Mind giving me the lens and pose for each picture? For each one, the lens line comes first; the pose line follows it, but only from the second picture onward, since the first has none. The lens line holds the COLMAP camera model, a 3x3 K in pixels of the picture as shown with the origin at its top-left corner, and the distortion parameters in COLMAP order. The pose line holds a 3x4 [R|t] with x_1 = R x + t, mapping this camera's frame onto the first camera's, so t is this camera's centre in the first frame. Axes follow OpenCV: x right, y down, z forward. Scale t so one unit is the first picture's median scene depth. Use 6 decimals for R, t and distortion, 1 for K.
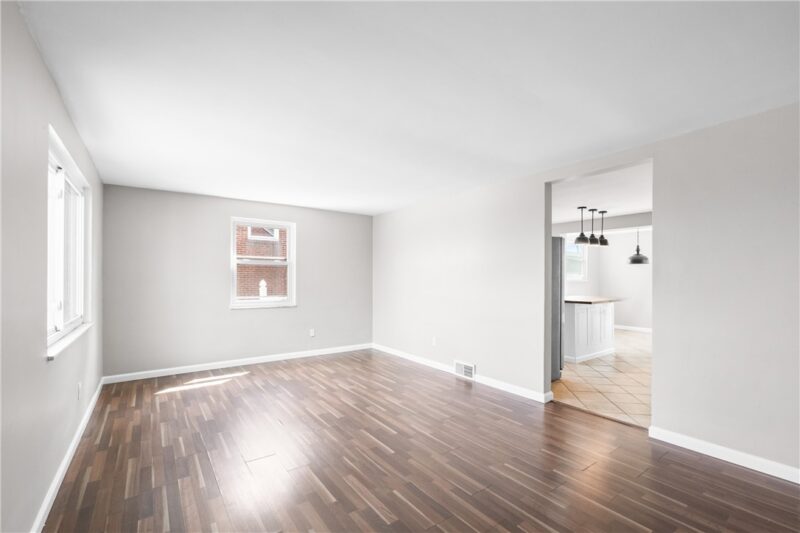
lens RADIAL K [[350.1, 0, 400.4], [0, 350.1, 279.7], [0, 0, 1]] dist [-0.001634, -0.000034]
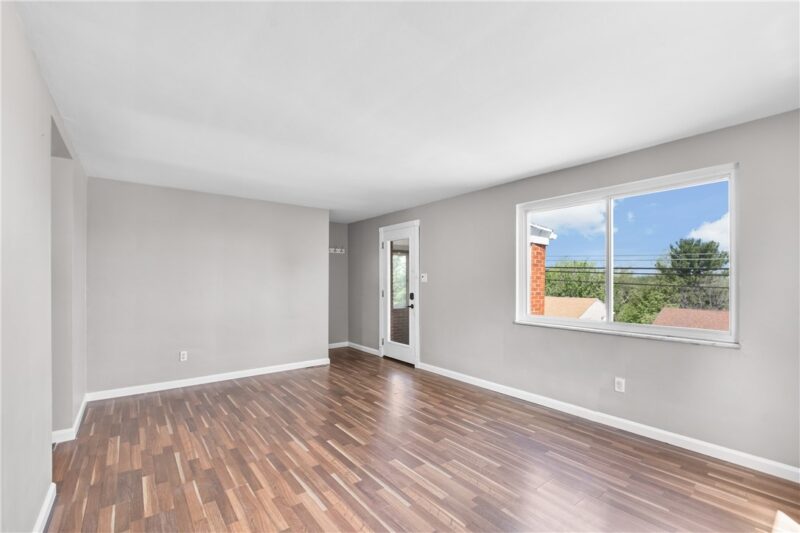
lens RADIAL K [[350.1, 0, 400.4], [0, 350.1, 279.7], [0, 0, 1]] dist [-0.001634, -0.000034]
pose [[-0.999156, -0.008652, -0.040157, -0.165145], [-0.008758, 0.999959, 0.002467, -0.012063], [0.040134, 0.002816, -0.999190, 1.923526]]
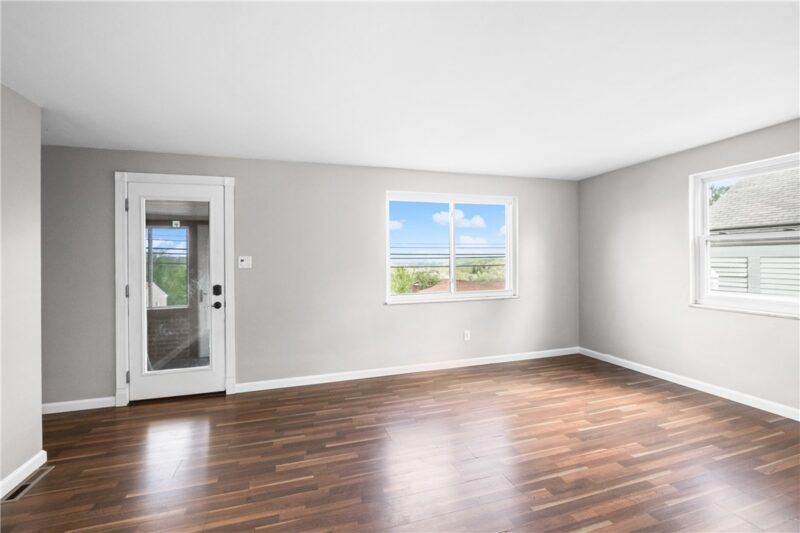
lens RADIAL K [[346.6, 0, 400.4], [0, 346.6, 257.9], [0, 0, 1]] dist [-0.003034, -0.000212]
pose [[-0.311819, -0.005326, -0.950127, 0.616925], [0.004386, 0.999966, -0.007045, -0.021871], [0.950131, -0.006364, -0.311785, 1.109197]]
